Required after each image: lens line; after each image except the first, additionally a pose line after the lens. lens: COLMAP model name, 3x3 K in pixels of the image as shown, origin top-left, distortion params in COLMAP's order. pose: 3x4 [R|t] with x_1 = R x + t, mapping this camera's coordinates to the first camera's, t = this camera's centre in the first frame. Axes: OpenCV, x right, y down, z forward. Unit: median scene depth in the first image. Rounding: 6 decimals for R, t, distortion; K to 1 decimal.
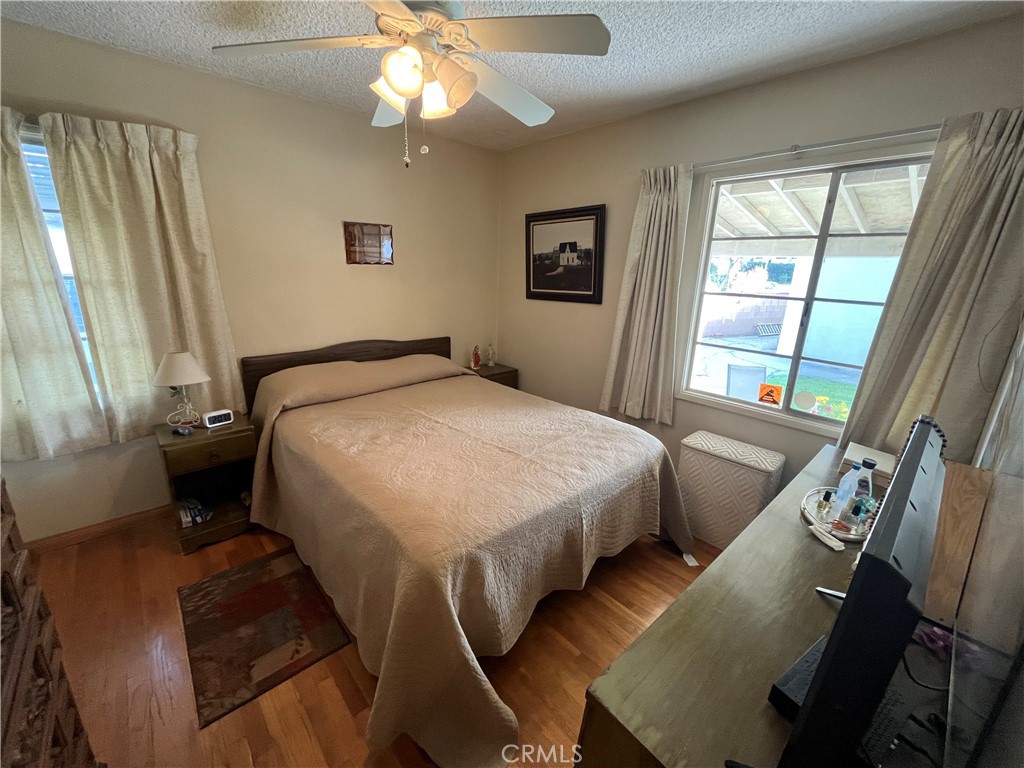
lens RADIAL K [[414.4, 0, 507.0], [0, 414.4, 382.4], [0, 0, 1]] dist [-0.007335, 0.000953]
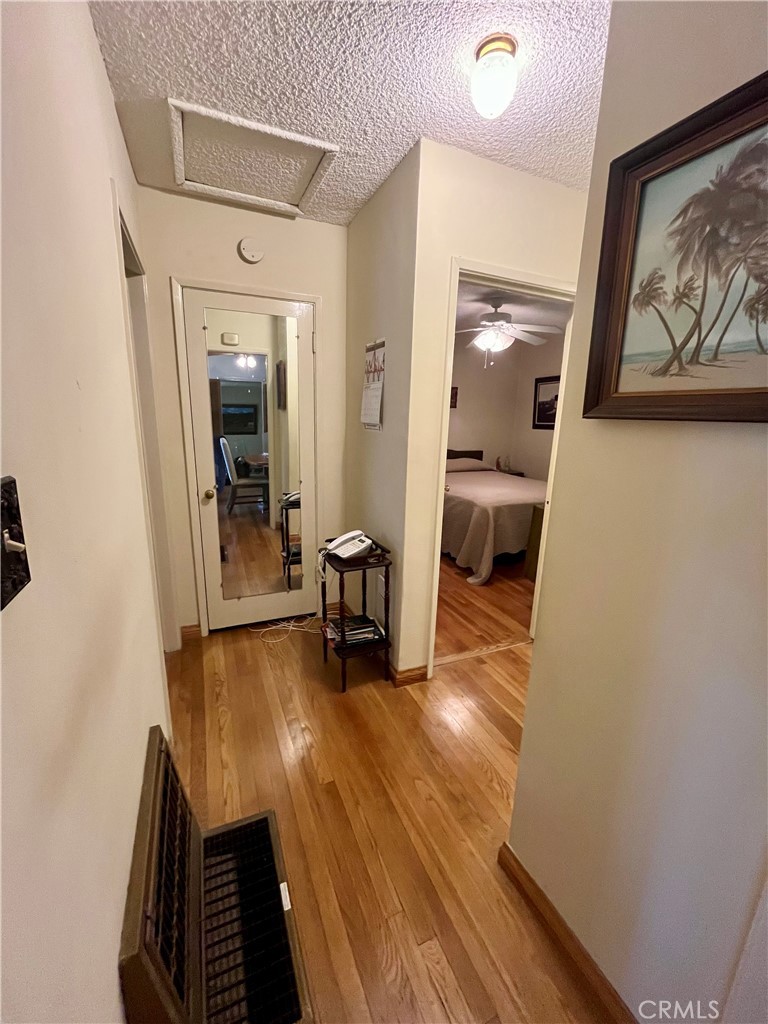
lens RADIAL K [[414.4, 0, 383.9], [0, 414.4, 509.5], [0, 0, 1]] dist [-0.007335, 0.000953]
pose [[0.951021, 0.069299, -0.301258, 0.004855], [-0.083468, 0.995916, -0.034403, 0.335392], [0.297643, 0.057863, 0.952922, -1.080106]]
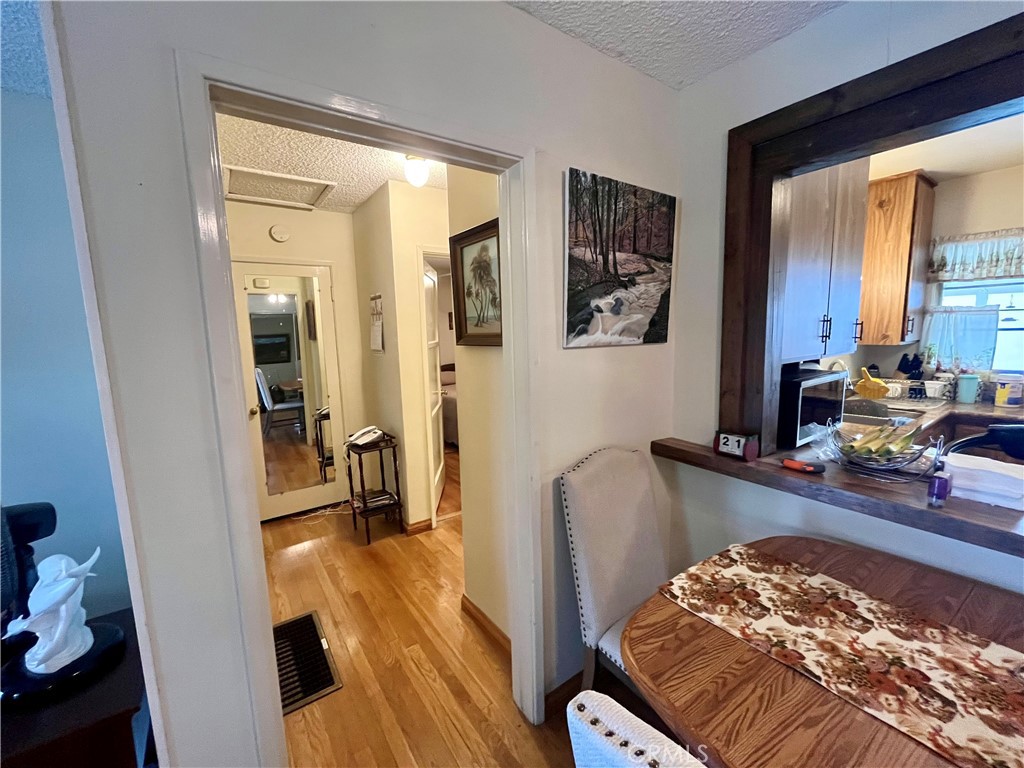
lens RADIAL K [[414.4, 0, 510.2], [0, 414.4, 381.5], [0, 0, 1]] dist [-0.007335, 0.000953]
pose [[0.991885, -0.040830, -0.120407, 0.266658], [0.023418, 0.989499, -0.142629, 0.413713], [0.124966, 0.138652, 0.982425, -1.453286]]
